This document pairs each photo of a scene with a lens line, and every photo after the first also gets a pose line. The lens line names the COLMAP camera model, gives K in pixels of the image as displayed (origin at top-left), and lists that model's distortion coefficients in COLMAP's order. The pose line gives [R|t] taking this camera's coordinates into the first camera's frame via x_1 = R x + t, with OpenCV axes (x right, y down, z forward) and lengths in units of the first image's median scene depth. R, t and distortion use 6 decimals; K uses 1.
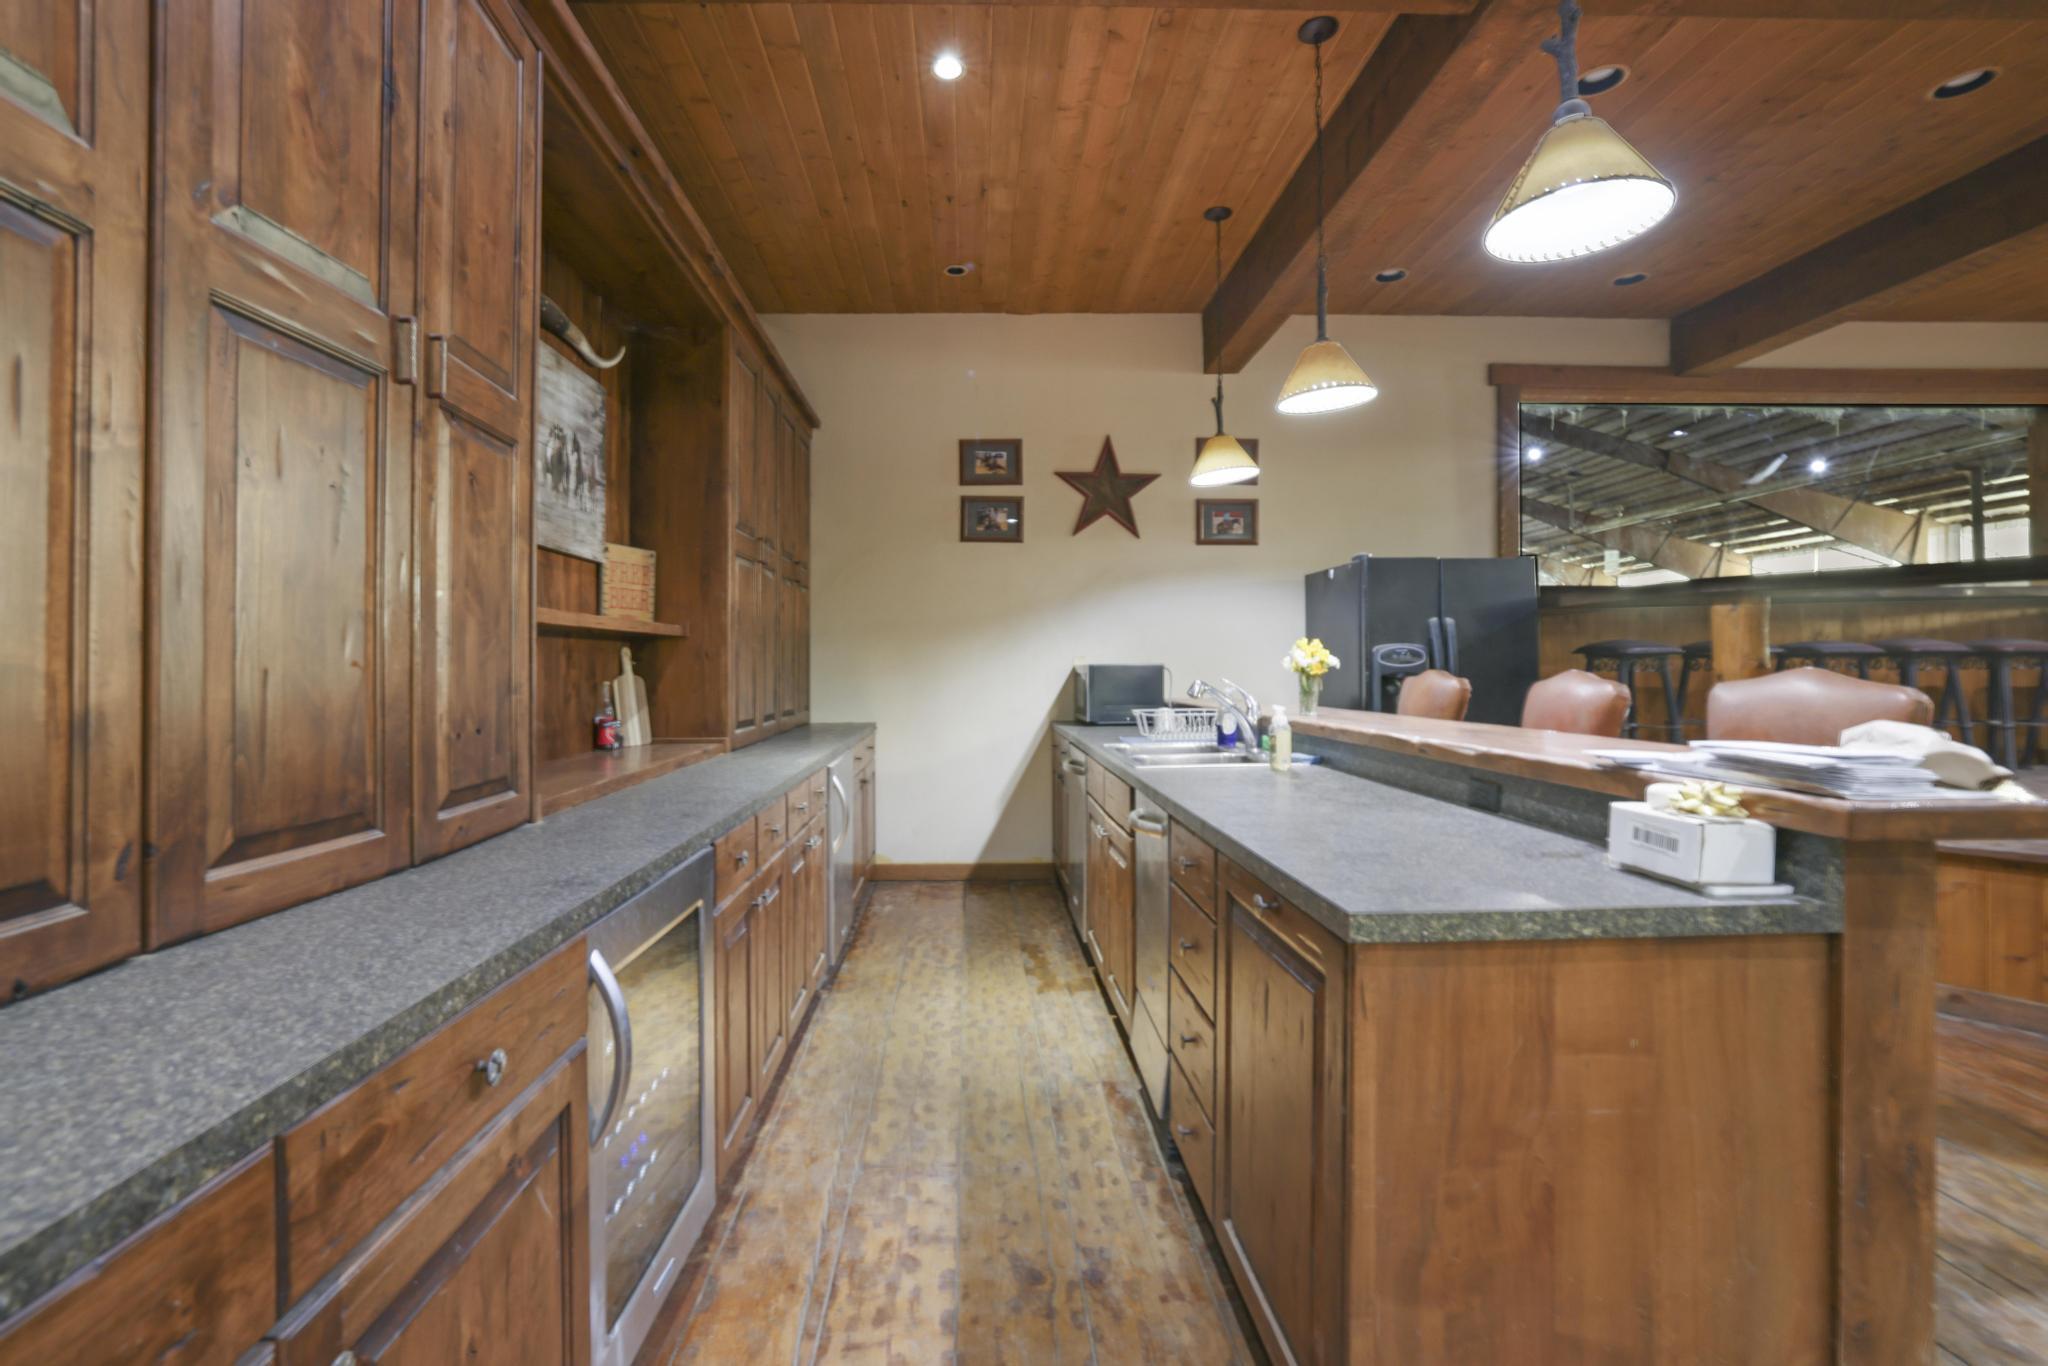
lens RADIAL K [[911.8, 0, 1006.7], [0, 911.8, 664.0], [0, 0, 1]] dist [-0.047465, 0.020317]
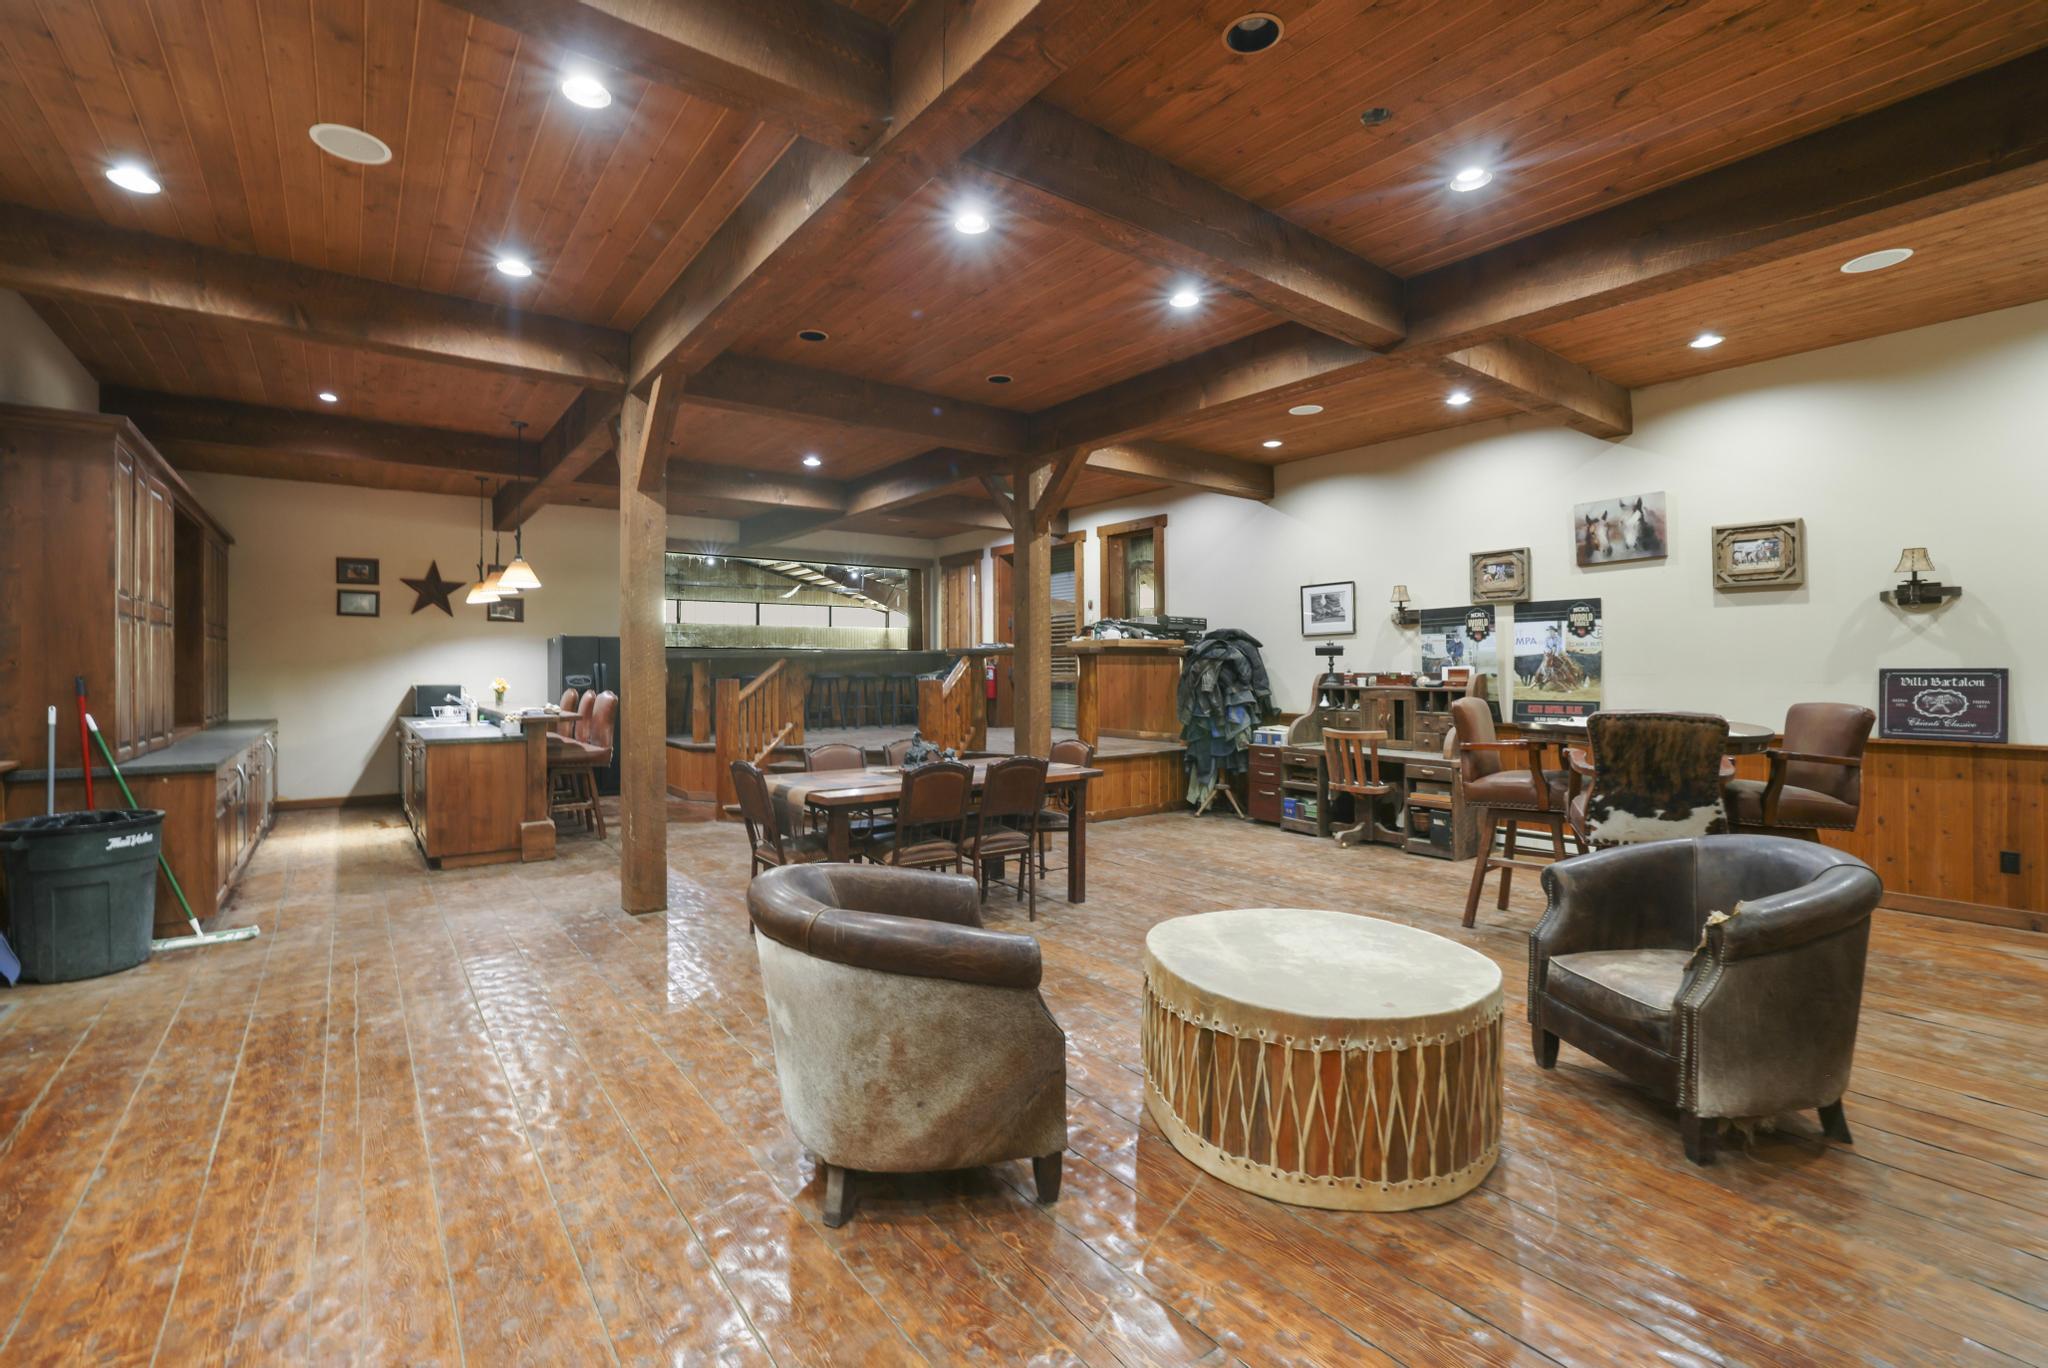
lens RADIAL K [[911.8, 0, 1006.7], [0, 911.8, 665.0], [0, 0, 1]] dist [-0.047465, 0.020317]
pose [[0.826629, 0.002305, 0.562743, 0.048219], [-0.001406, 0.999997, -0.002031, -0.036398], [-0.562746, 0.000887, 0.826629, -1.173376]]
